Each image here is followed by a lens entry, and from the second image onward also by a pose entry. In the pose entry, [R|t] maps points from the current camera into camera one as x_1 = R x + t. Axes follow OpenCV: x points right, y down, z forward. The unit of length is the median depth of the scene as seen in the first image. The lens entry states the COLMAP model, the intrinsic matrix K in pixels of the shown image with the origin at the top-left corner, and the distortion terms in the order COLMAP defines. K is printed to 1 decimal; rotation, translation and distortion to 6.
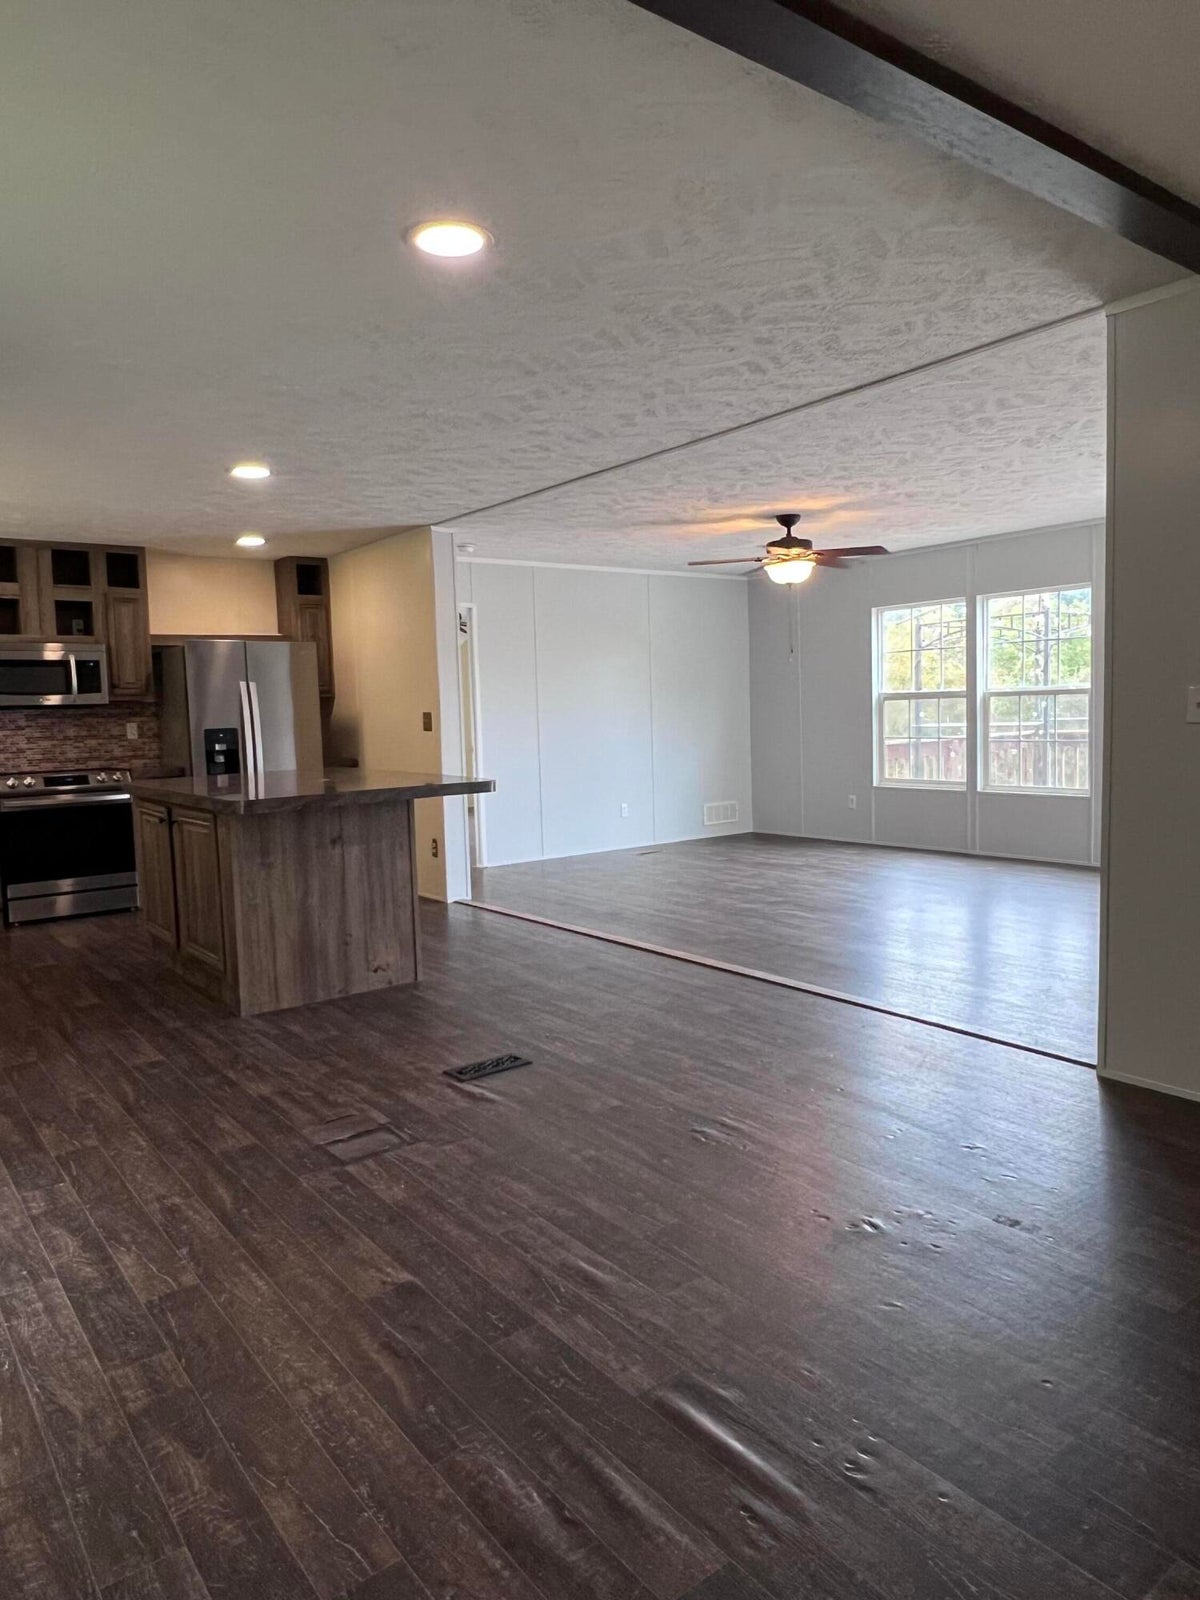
lens RADIAL K [[1052.9, 0, 600.0], [0, 1052.9, 800.0], [0, 0, 1]] dist [-0.000425, -0.005268]
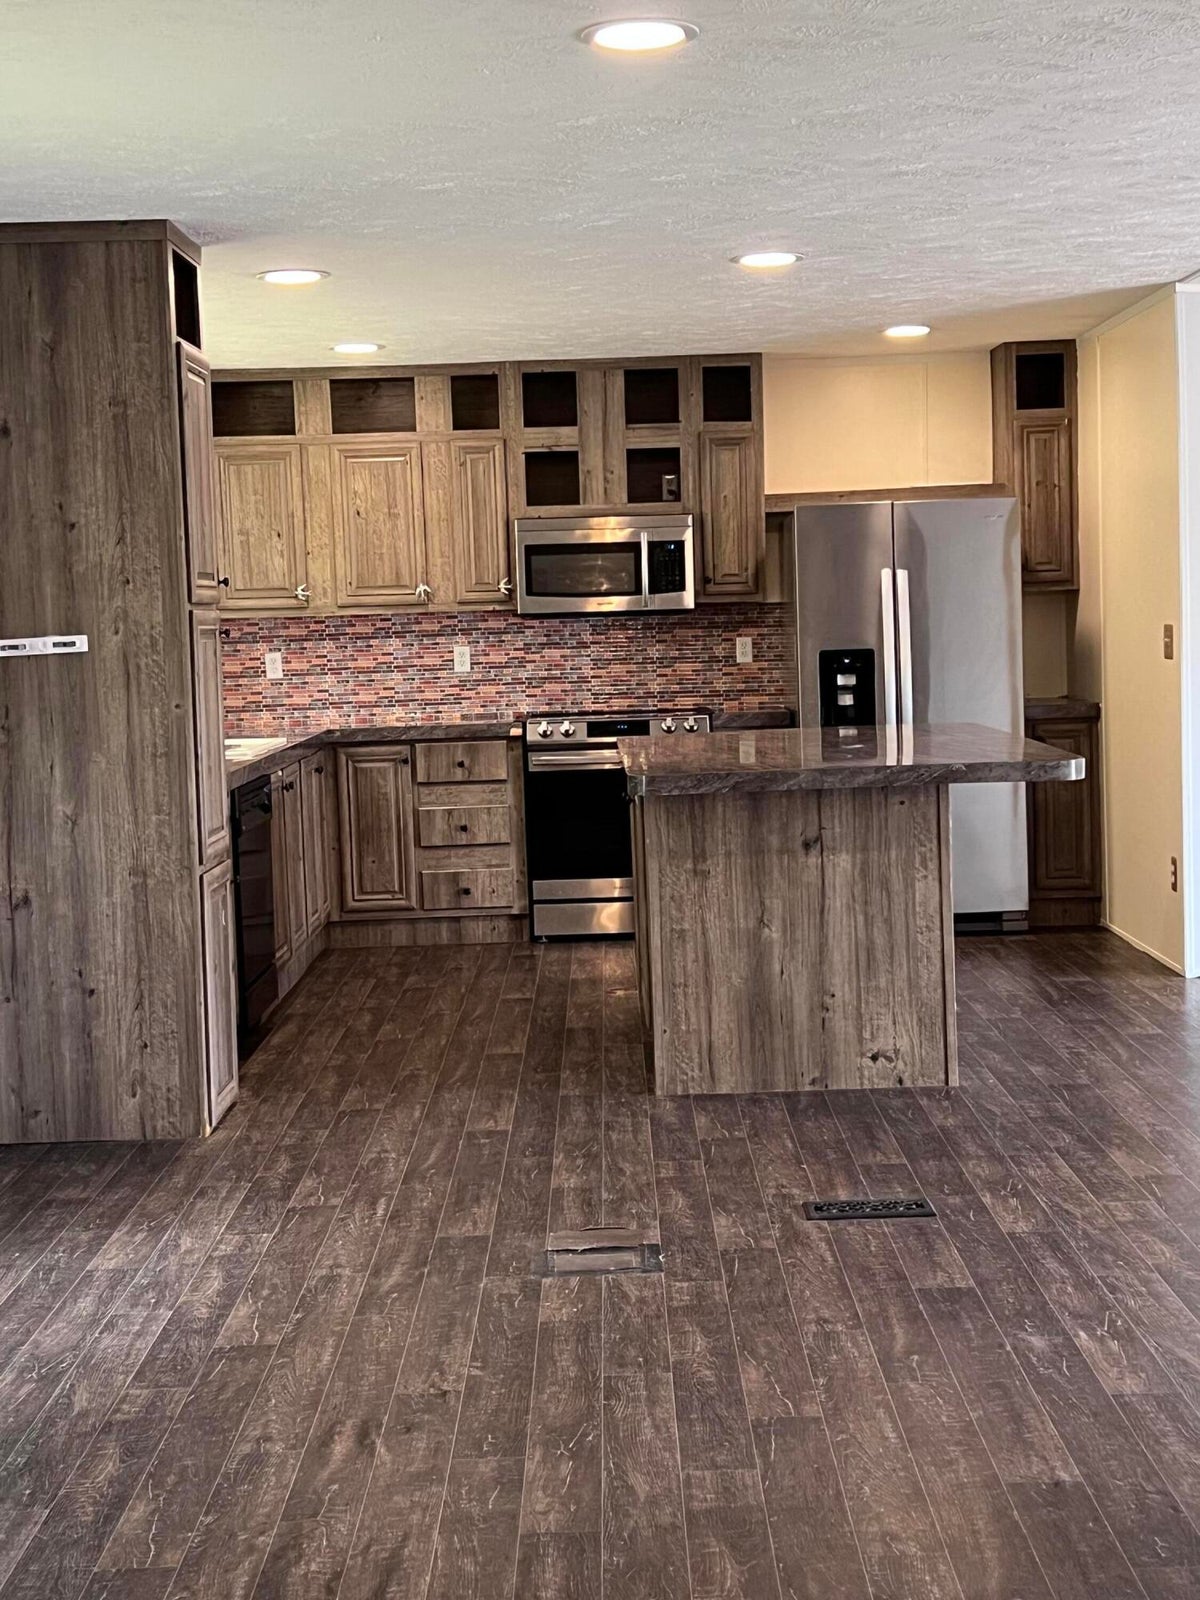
lens RADIAL K [[2190.4, 0, 605.0], [0, 2190.4, 790.9], [0, 0, 1]] dist [0.186575, -0.741464]
pose [[0.799253, 0.051966, -0.598744, 0.609743], [-0.043718, 0.998643, 0.028315, -0.035365], [0.599403, 0.003545, 0.800440, -0.192212]]
